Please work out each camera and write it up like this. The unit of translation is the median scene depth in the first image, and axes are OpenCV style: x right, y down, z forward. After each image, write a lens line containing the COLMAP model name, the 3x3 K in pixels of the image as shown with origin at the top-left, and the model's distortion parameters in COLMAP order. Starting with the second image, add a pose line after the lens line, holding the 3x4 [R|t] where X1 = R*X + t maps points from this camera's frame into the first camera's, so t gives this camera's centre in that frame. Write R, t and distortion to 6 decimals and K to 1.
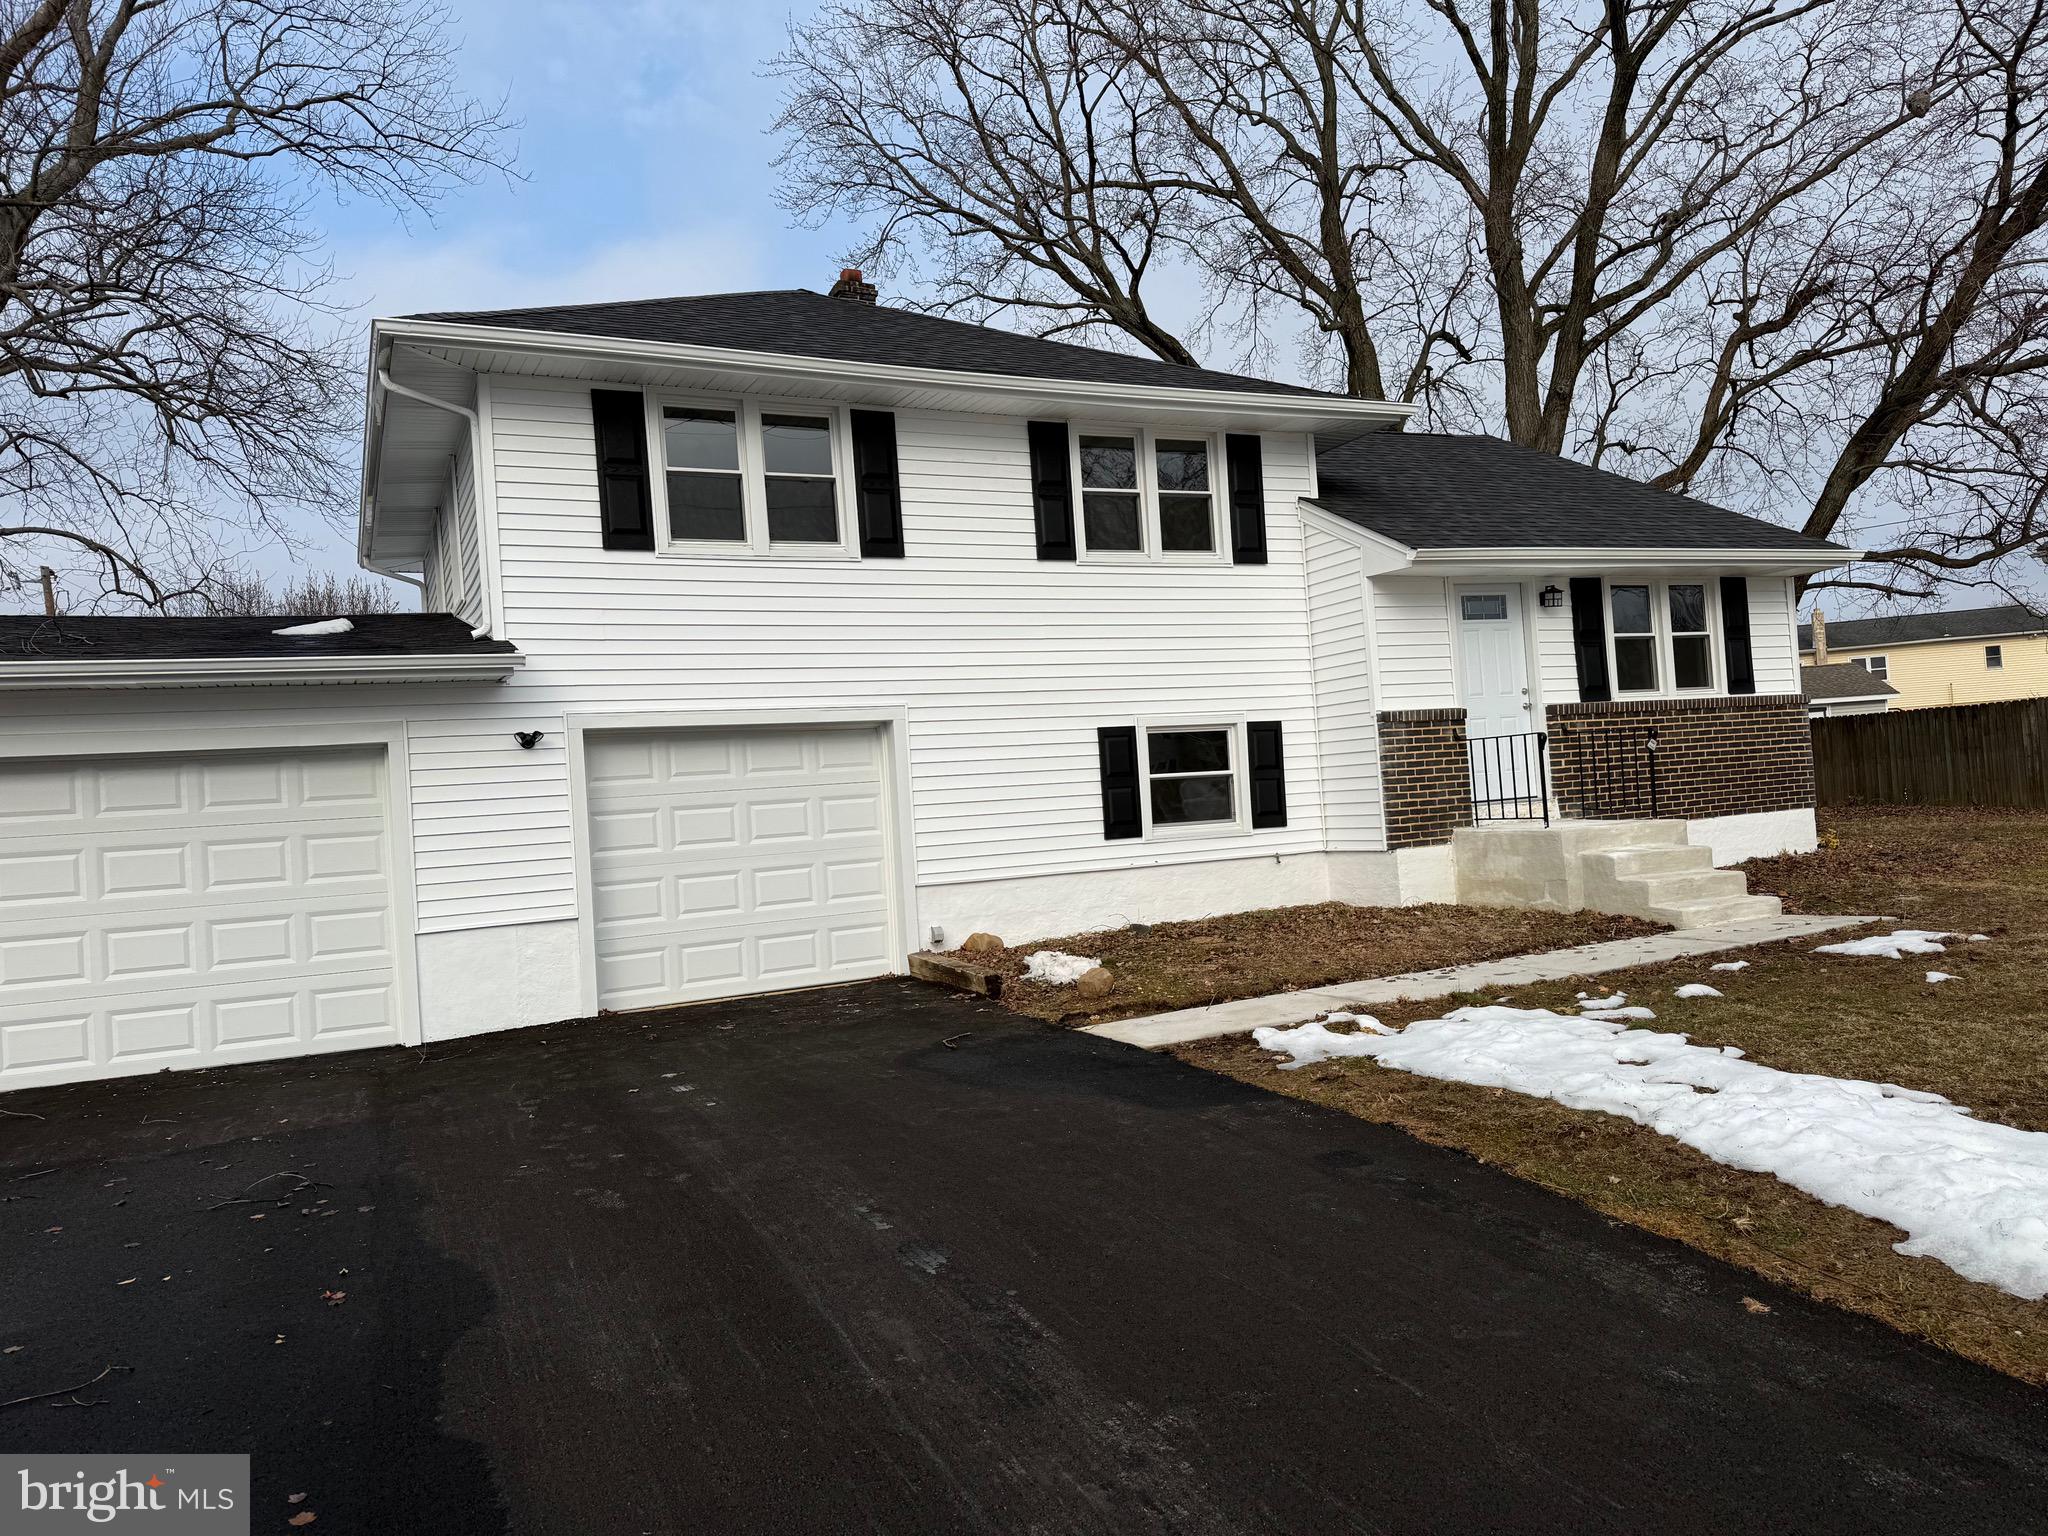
lens RADIAL K [[1430.5, 0, 1021.3], [0, 1430.5, 773.4], [0, 0, 1]] dist [0.087555, -0.114066]
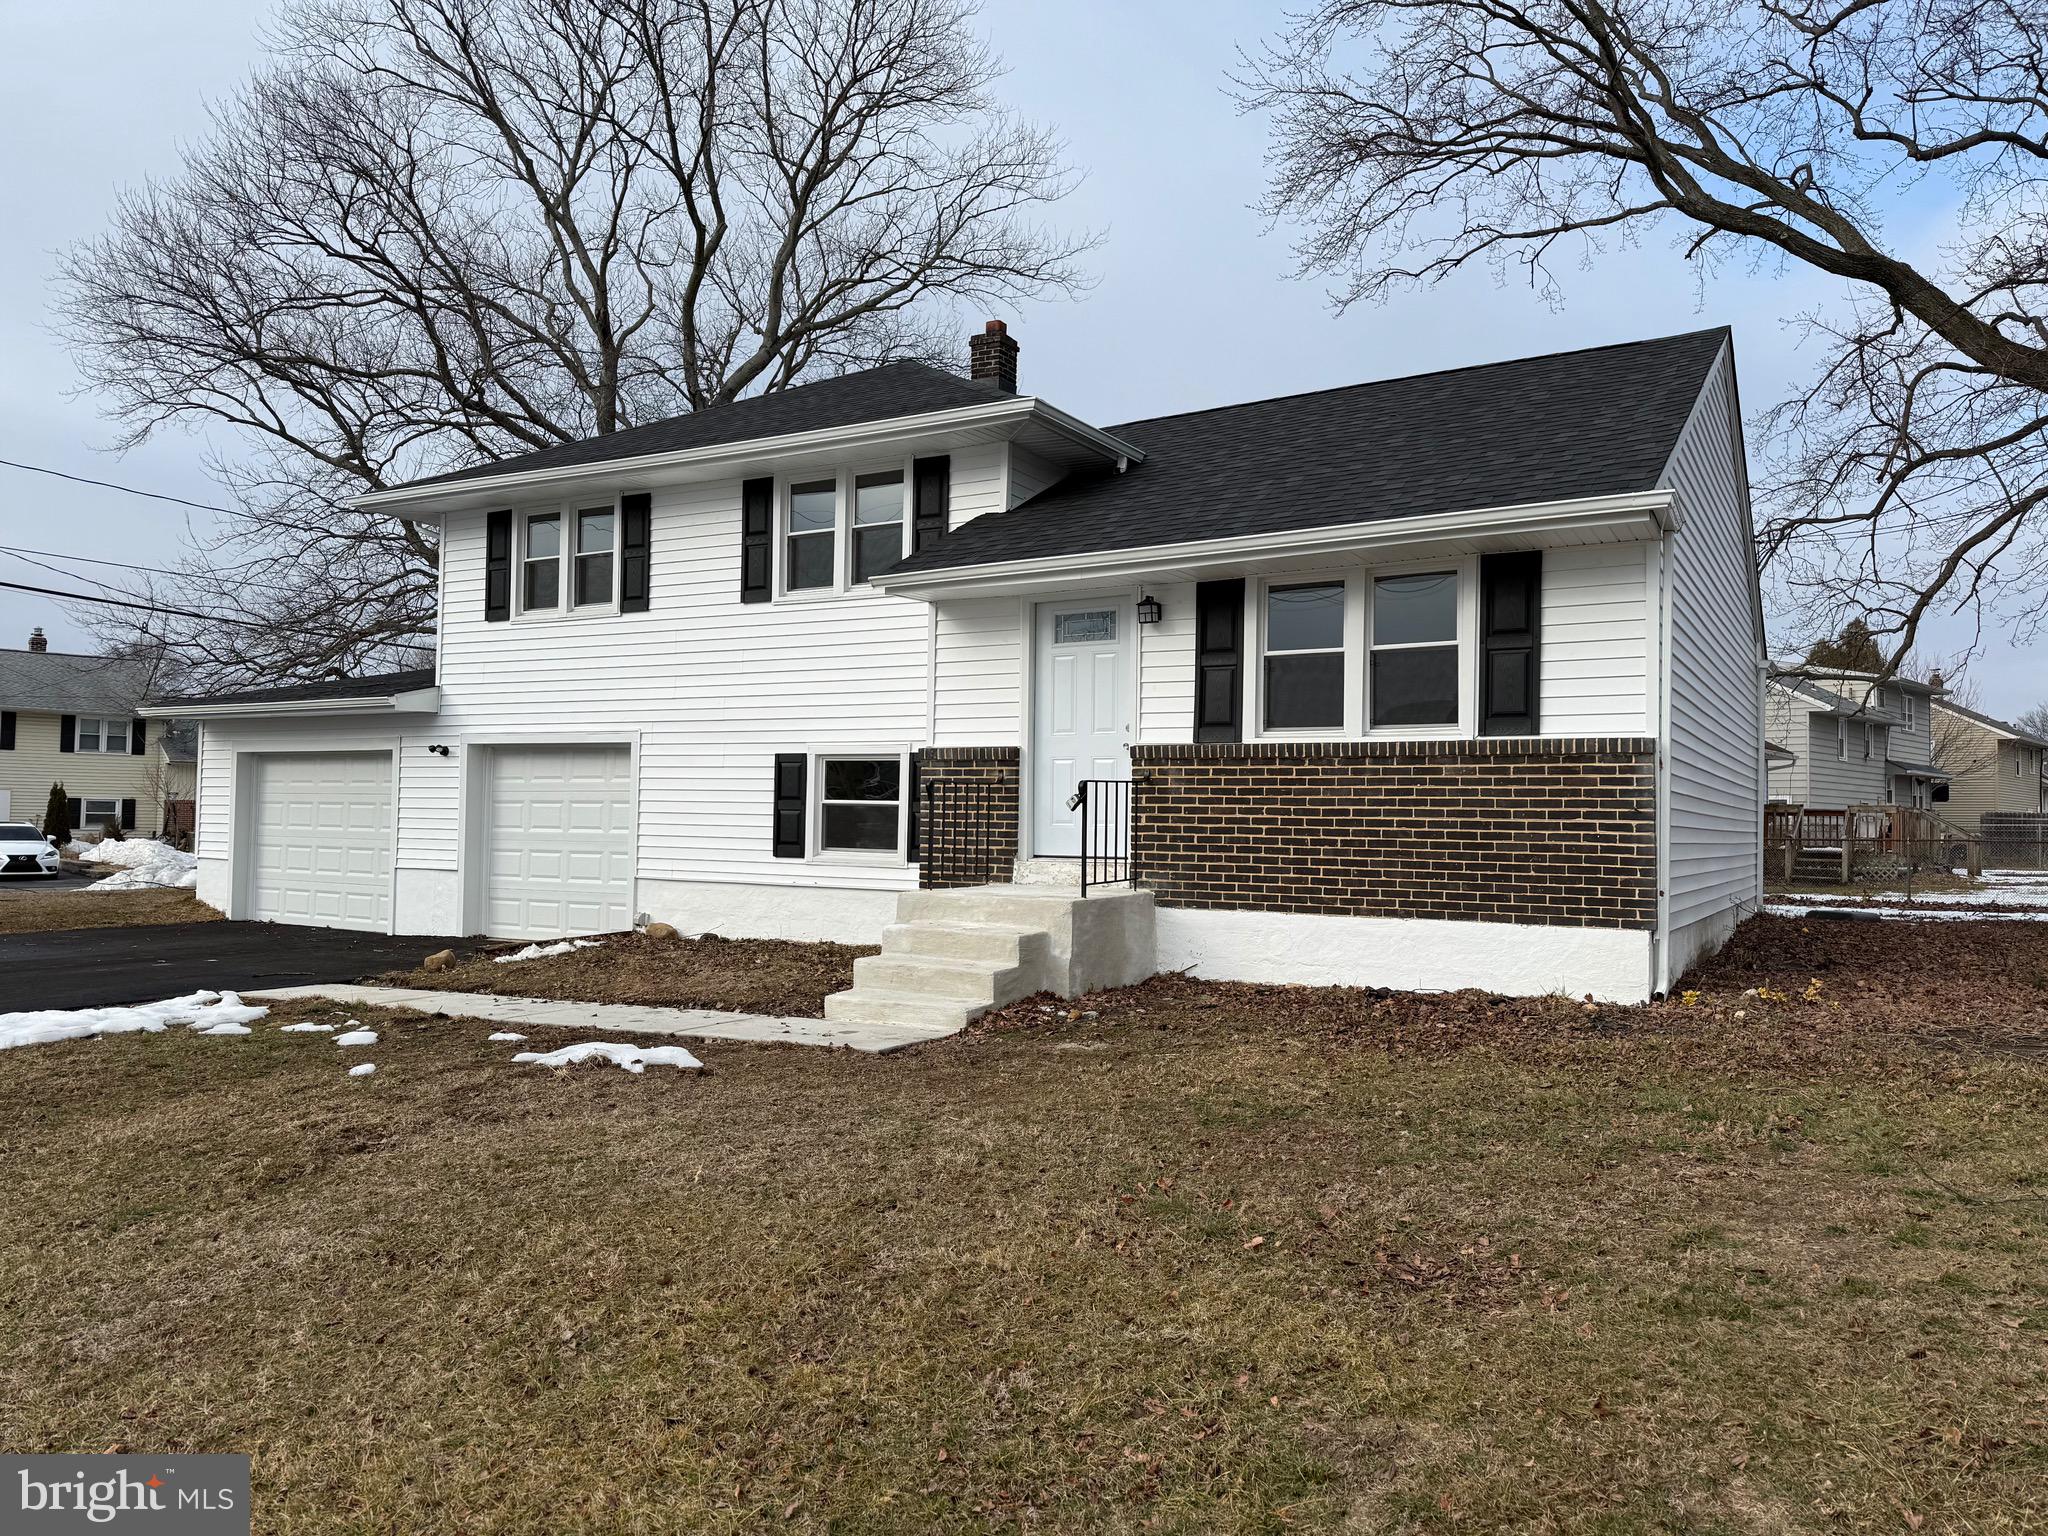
lens RADIAL K [[1430.6, 0, 1036.4], [0, 1430.6, 775.1], [0, 0, 1]] dist [0.075314, -0.096208]
pose [[0.557731, 0.050289, -0.828497, 1.052730], [-0.033474, 0.998714, 0.038087, -0.062967], [0.829347, 0.006491, 0.558696, 0.546765]]
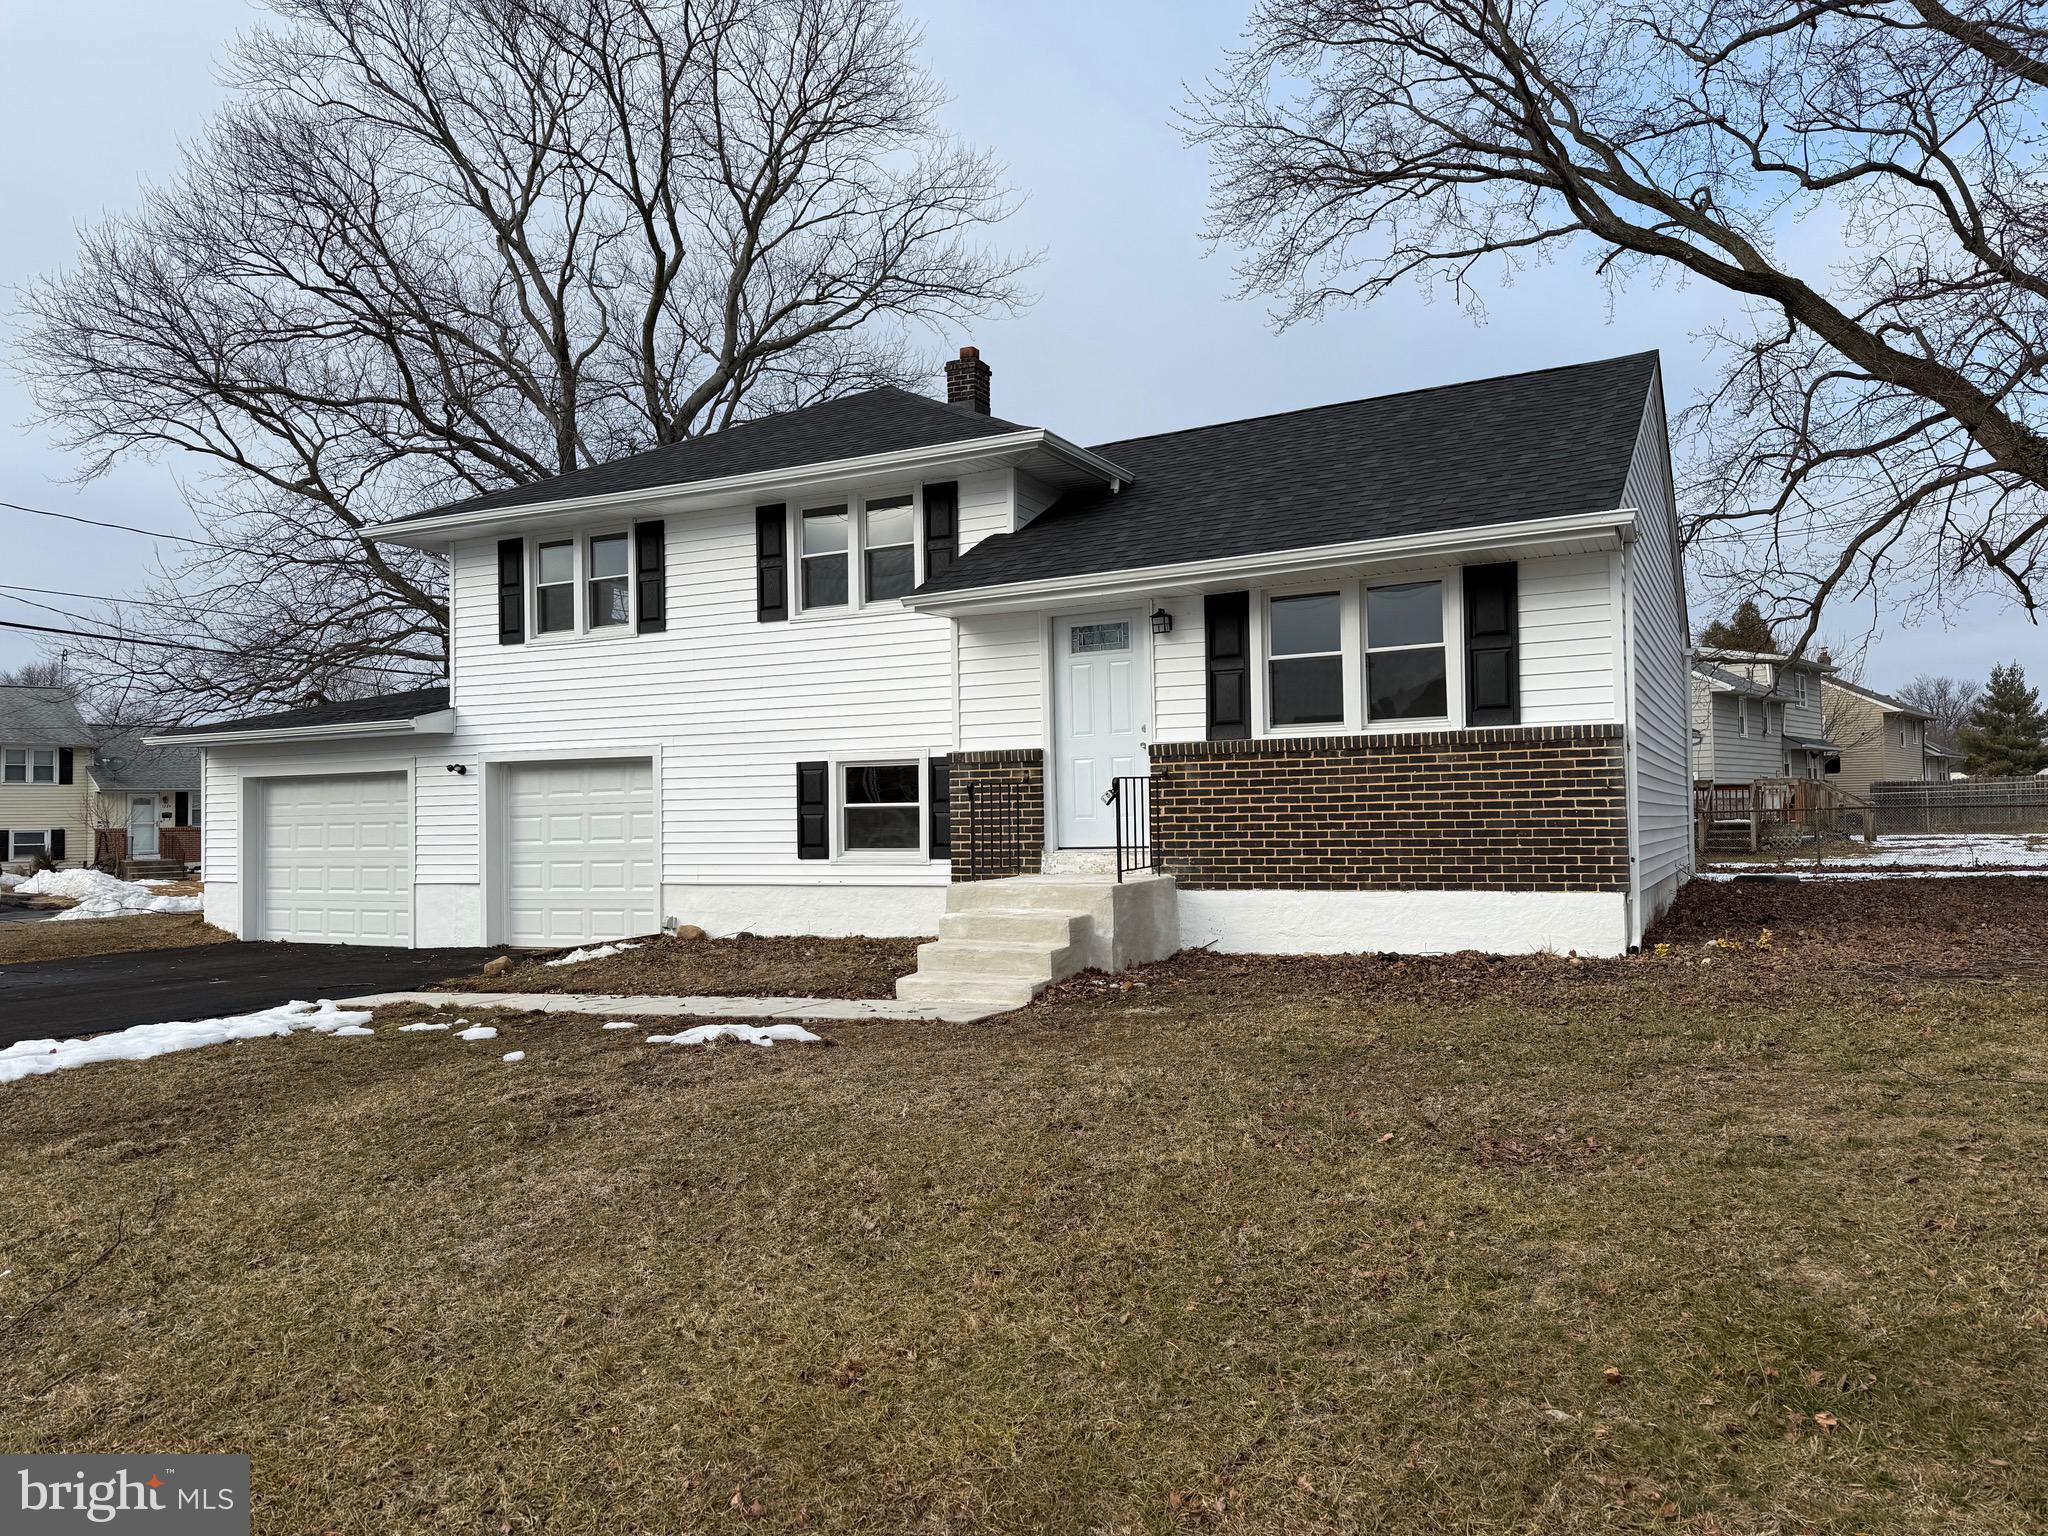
lens RADIAL K [[1426.3, 0, 1031.6], [0, 1426.3, 772.7], [0, 0, 1]] dist [0.097337, -0.144018]
pose [[0.604606, 0.030510, -0.795940, 1.077936], [-0.003445, 0.999357, 0.035690, -0.064714], [0.796518, -0.018836, 0.604322, 0.442287]]
